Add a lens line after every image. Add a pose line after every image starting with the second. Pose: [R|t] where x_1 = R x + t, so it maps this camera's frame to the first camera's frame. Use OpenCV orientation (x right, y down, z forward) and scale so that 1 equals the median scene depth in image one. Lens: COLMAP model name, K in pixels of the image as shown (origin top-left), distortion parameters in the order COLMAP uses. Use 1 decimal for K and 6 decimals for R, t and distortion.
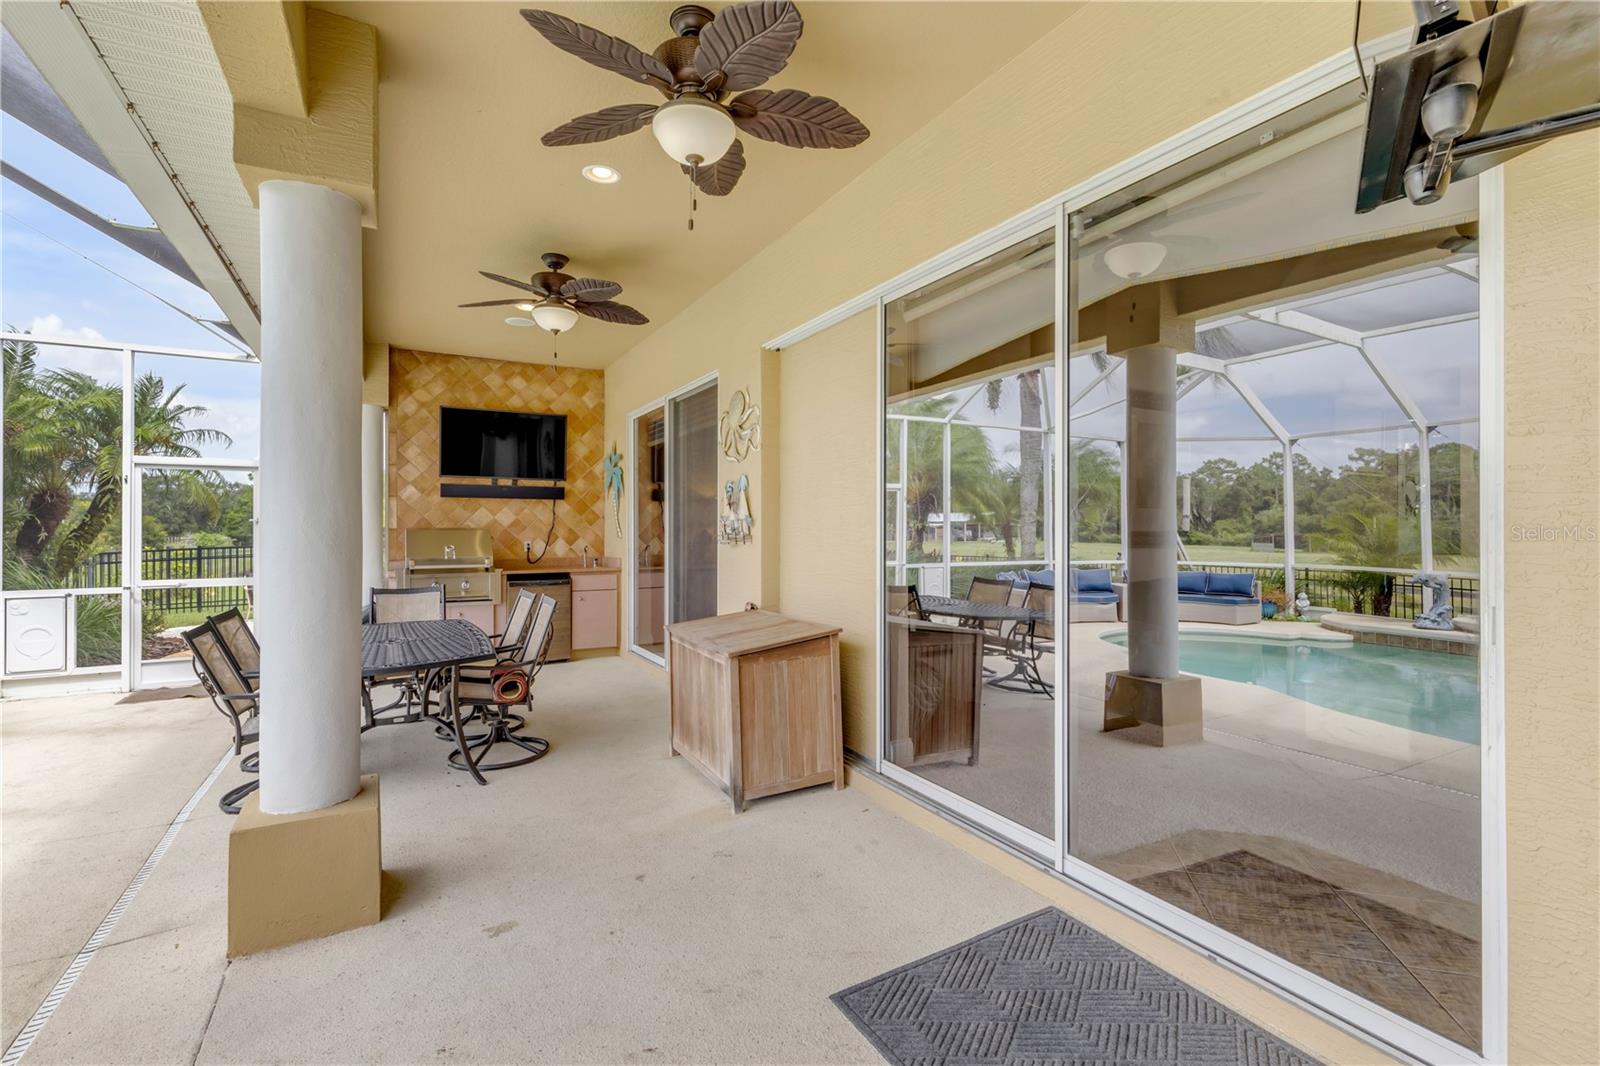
lens RADIAL K [[722.4, 0, 796.6], [0, 722.4, 523.2], [0, 0, 1]] dist [0.002845, -0.001790]
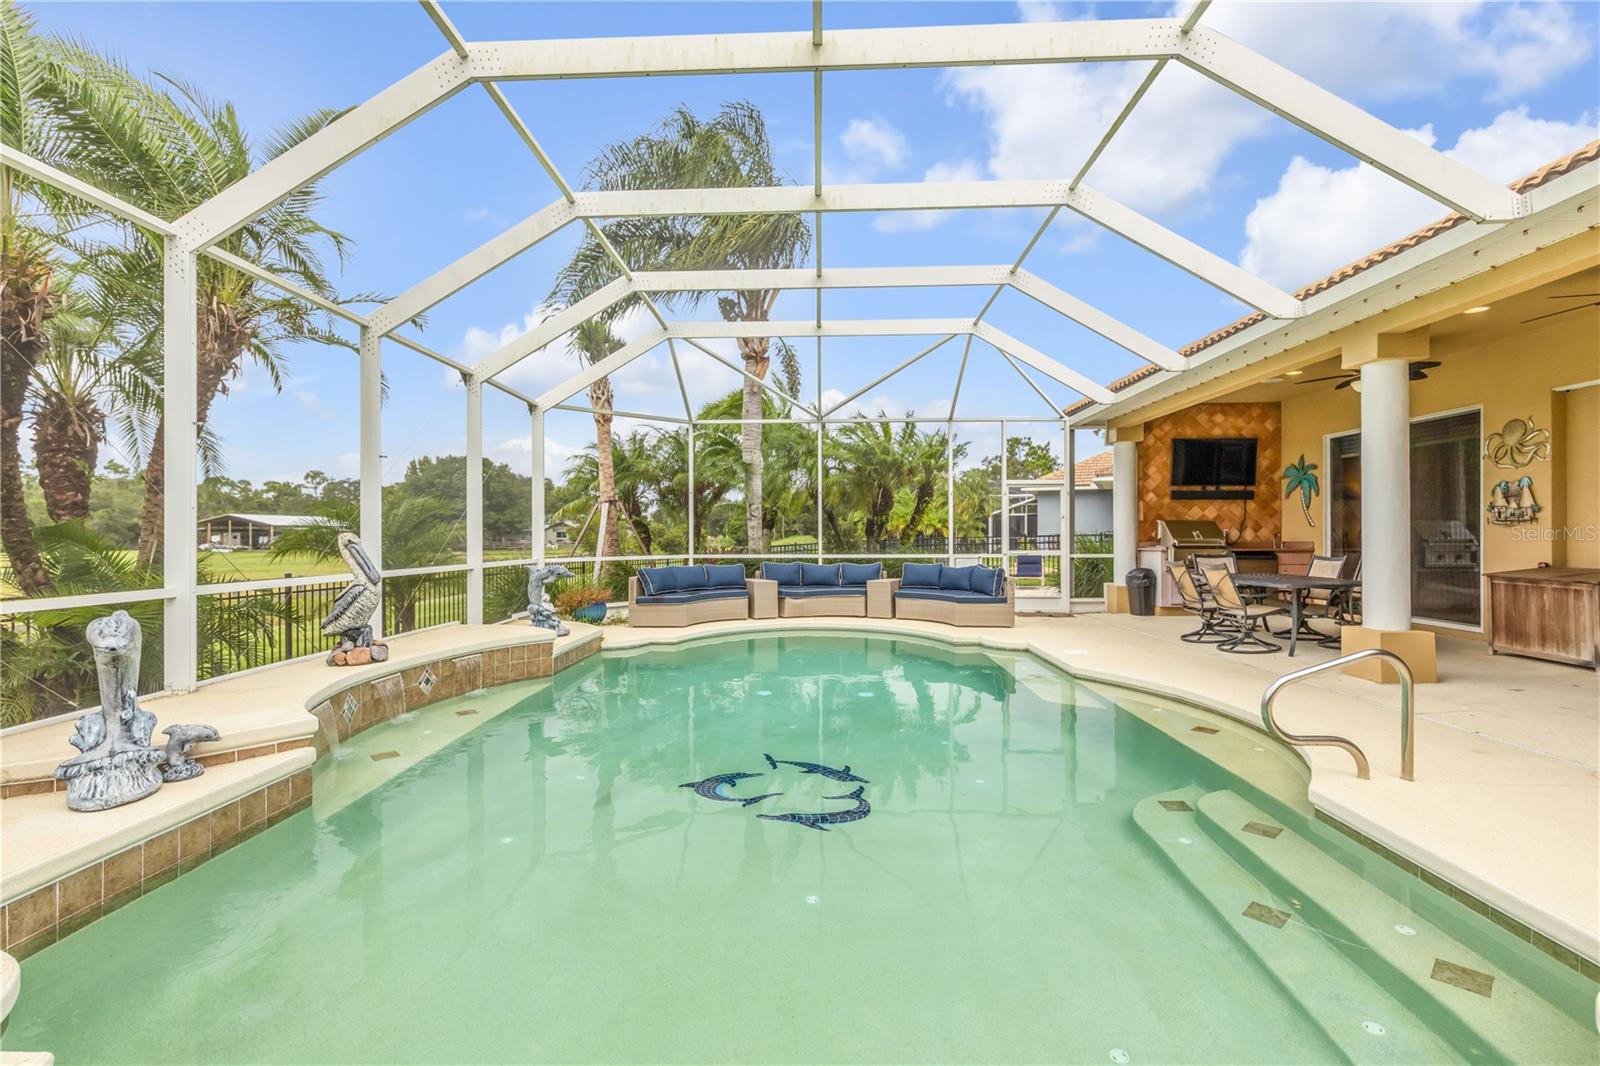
lens RADIAL K [[722.4, 0, 789.3], [0, 722.4, 533.7], [0, 0, 1]] dist [0.002845, -0.001790]
pose [[0.856076, -0.001437, -0.516849, -0.395175], [0.004642, 0.999977, 0.004909, 0.023298], [0.516830, -0.006602, 0.856063, -0.688641]]
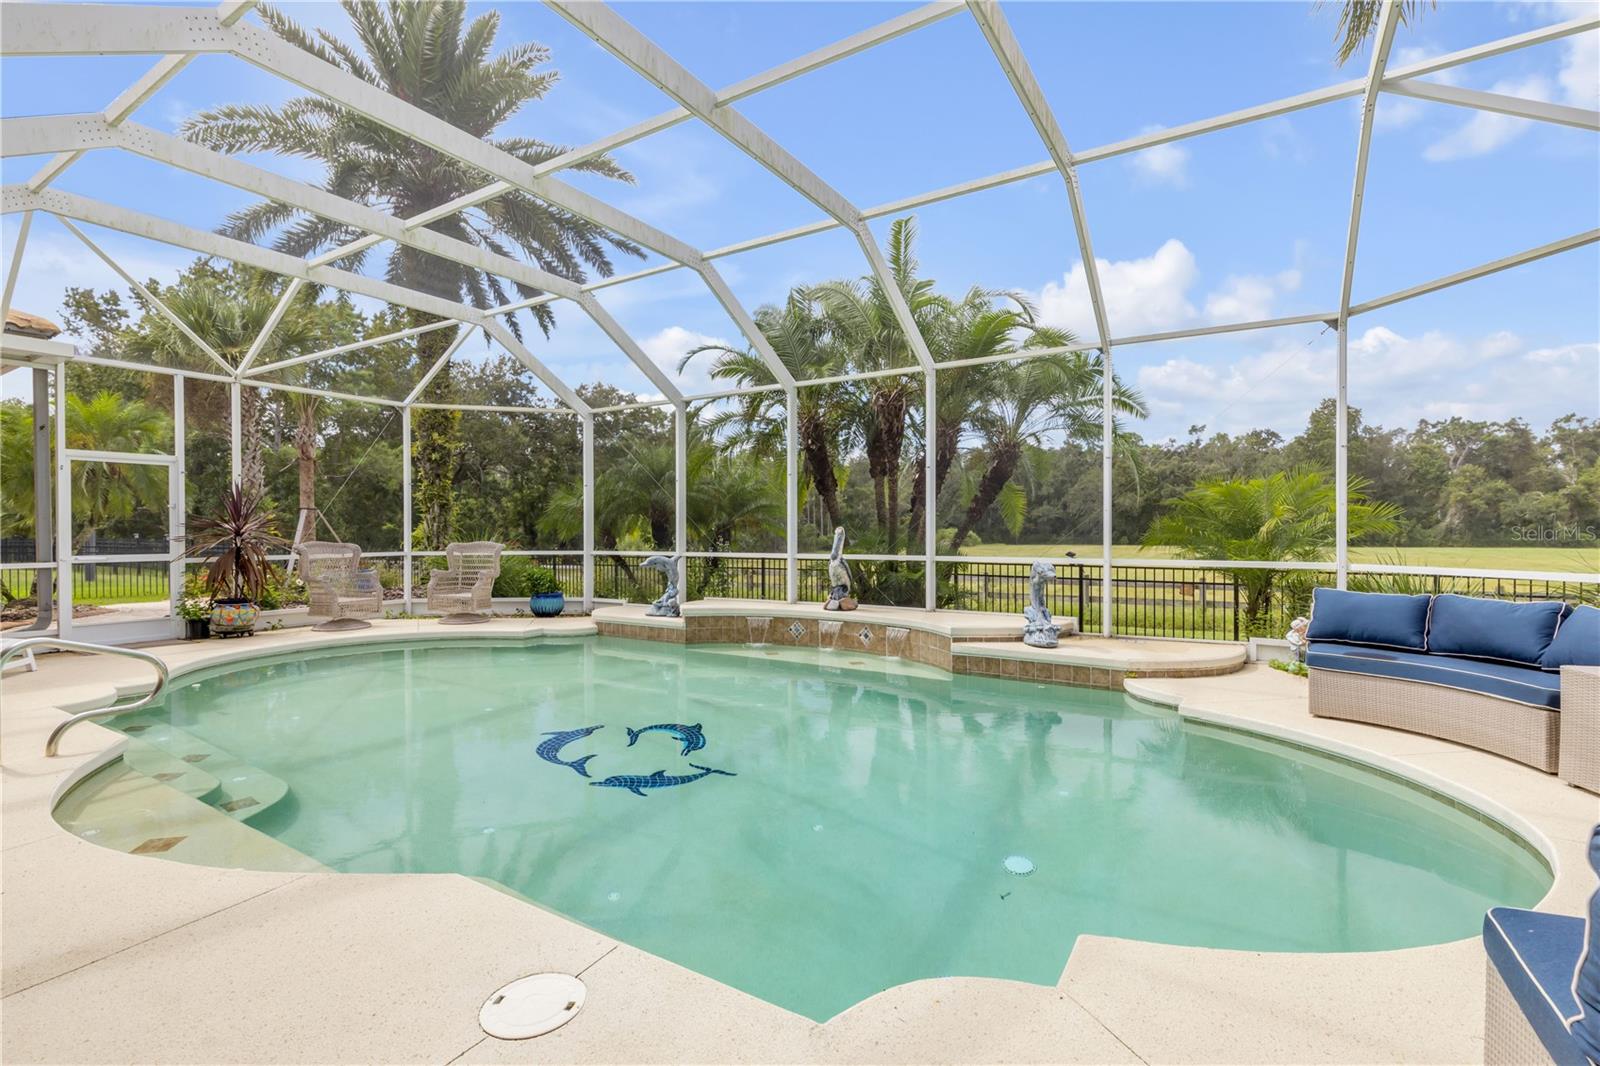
lens RADIAL K [[722.4, 0, 793.5], [0, 722.4, 530.6], [0, 0, 1]] dist [0.002845, -0.001790]
pose [[-0.874594, 0.005066, -0.484829, -0.531480], [0.008066, 0.999959, -0.004102, 0.034859], [0.484788, -0.007499, -0.874599, 0.641352]]
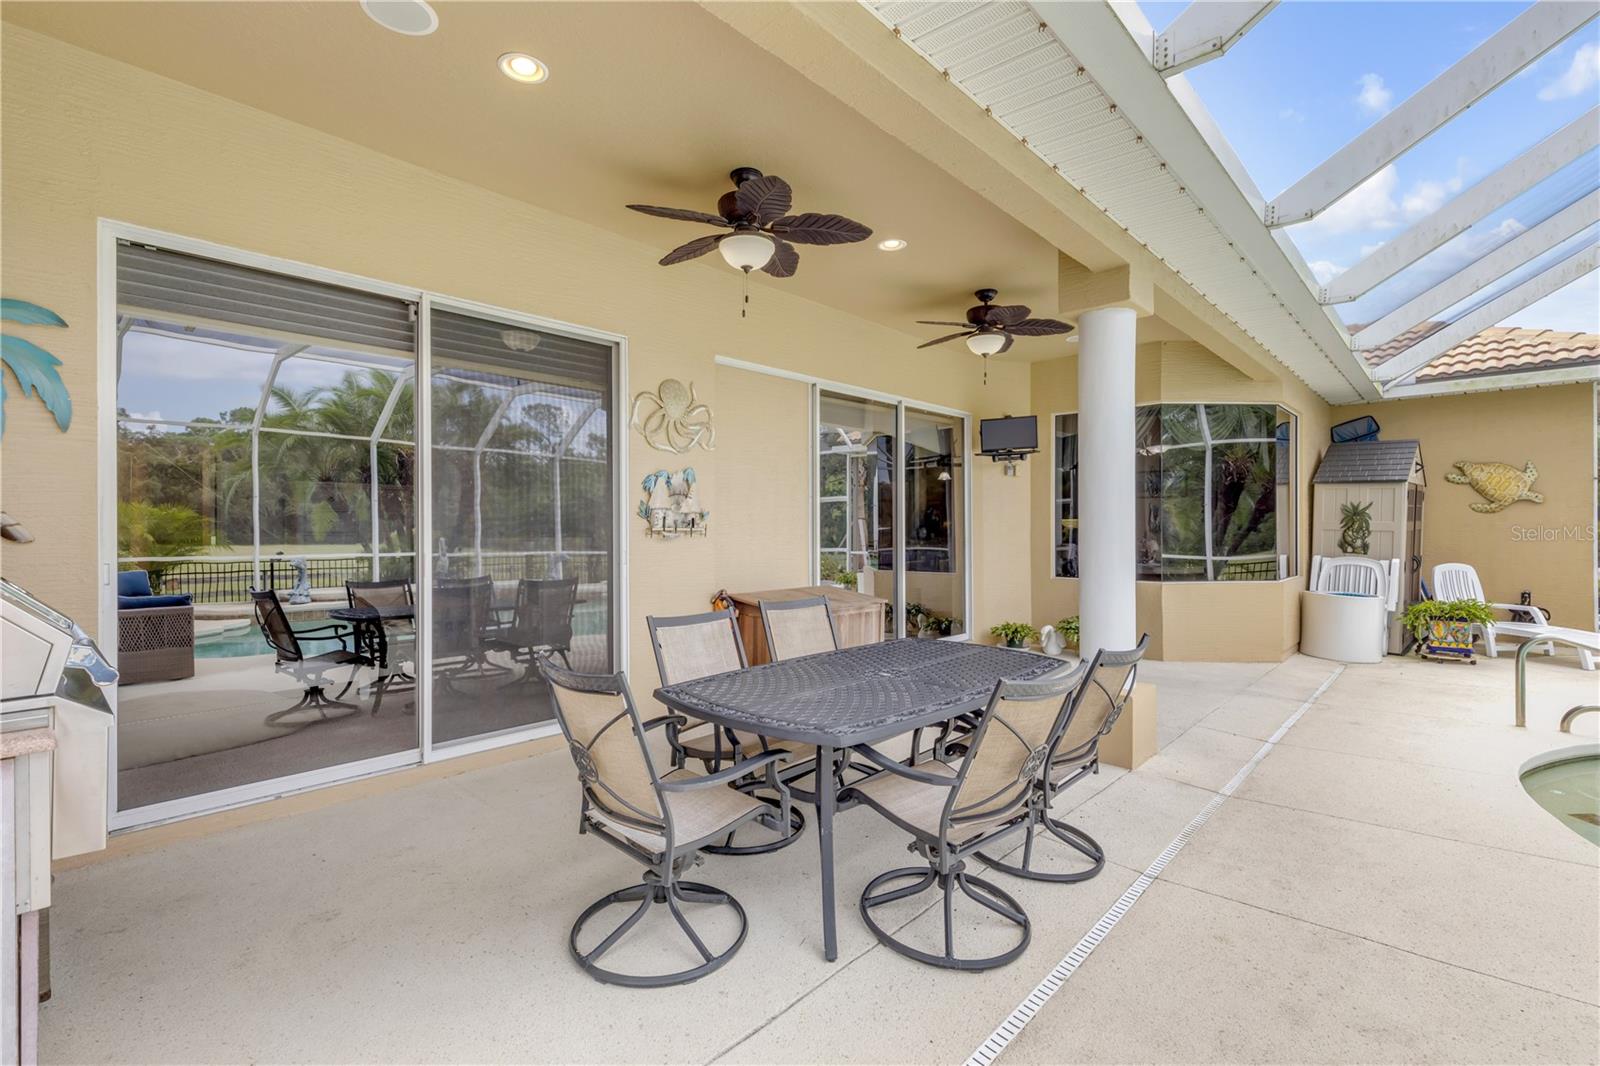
lens RADIAL K [[722.4, 0, 801.3], [0, 722.4, 530.3], [0, 0, 1]] dist [0.002845, -0.001790]
pose [[-0.312555, 0.001909, 0.949898, -0.716747], [-0.001122, 0.999997, -0.002379, 0.014440], [-0.949899, -0.001810, -0.312552, 0.774509]]
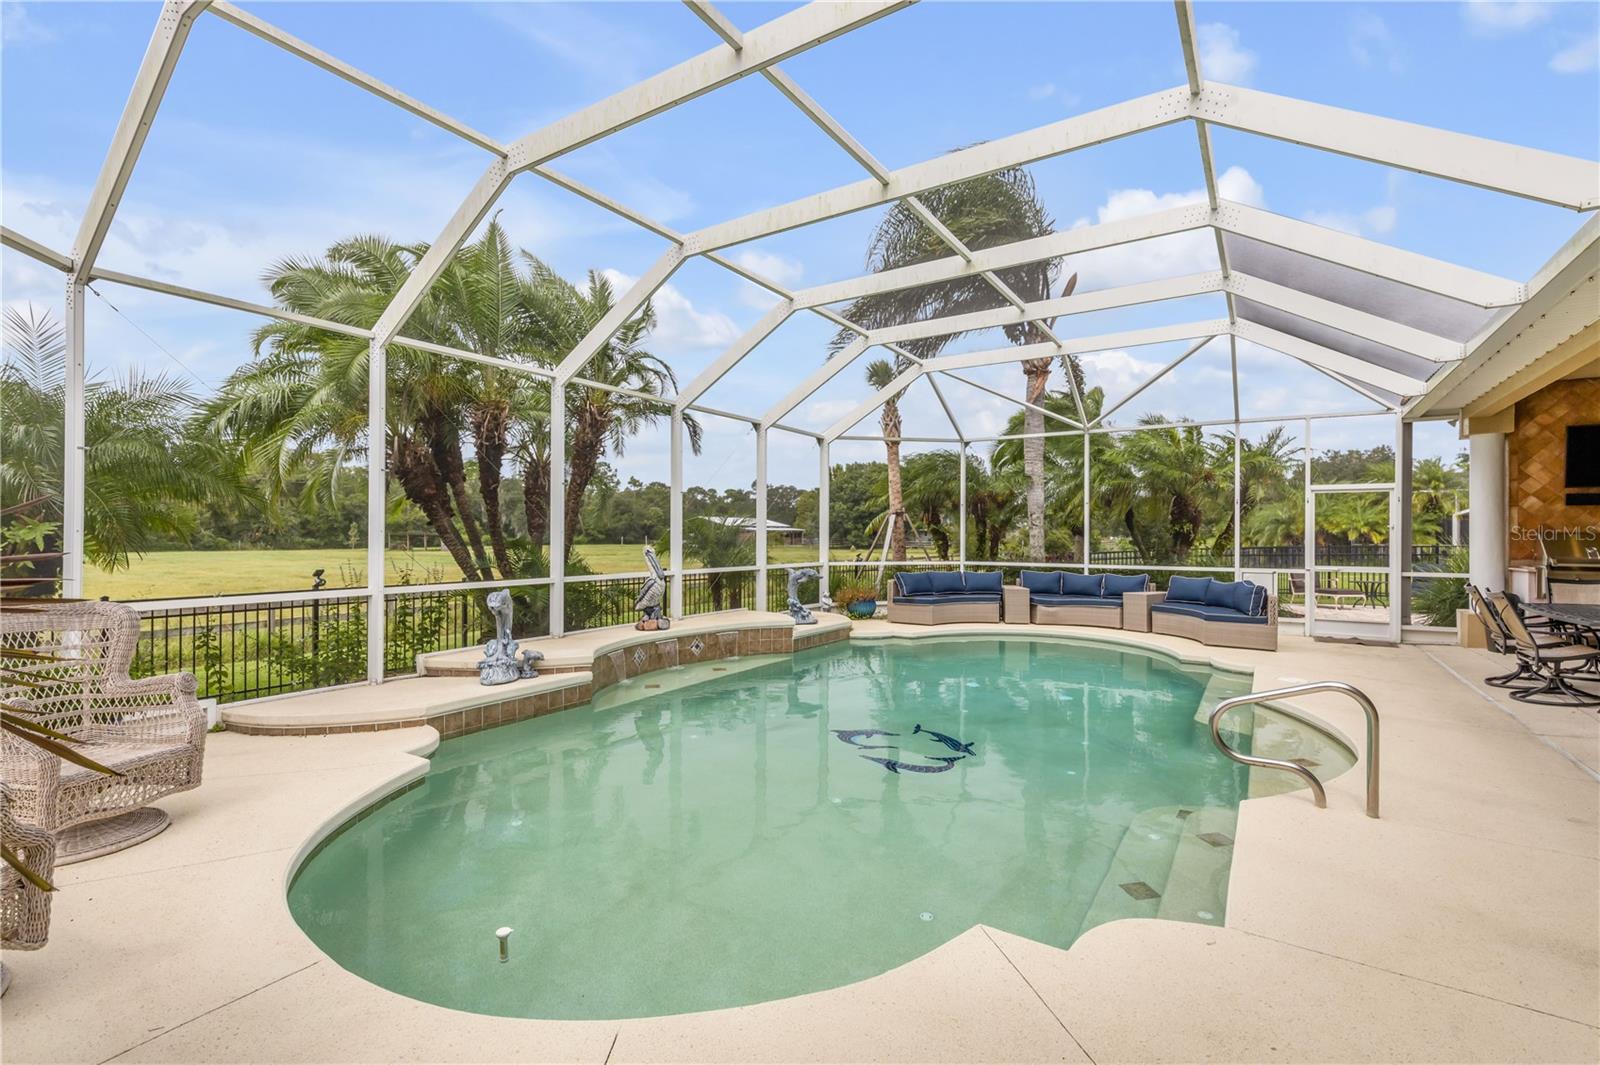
lens RADIAL K [[722.4, 0, 790.1], [0, 722.4, 534.5], [0, 0, 1]] dist [0.002845, -0.001790]
pose [[0.466443, 0.004088, -0.884542, -0.050399], [0.002276, 0.999980, 0.005822, 0.000594], [0.884548, -0.004729, 0.466425, -0.627629]]
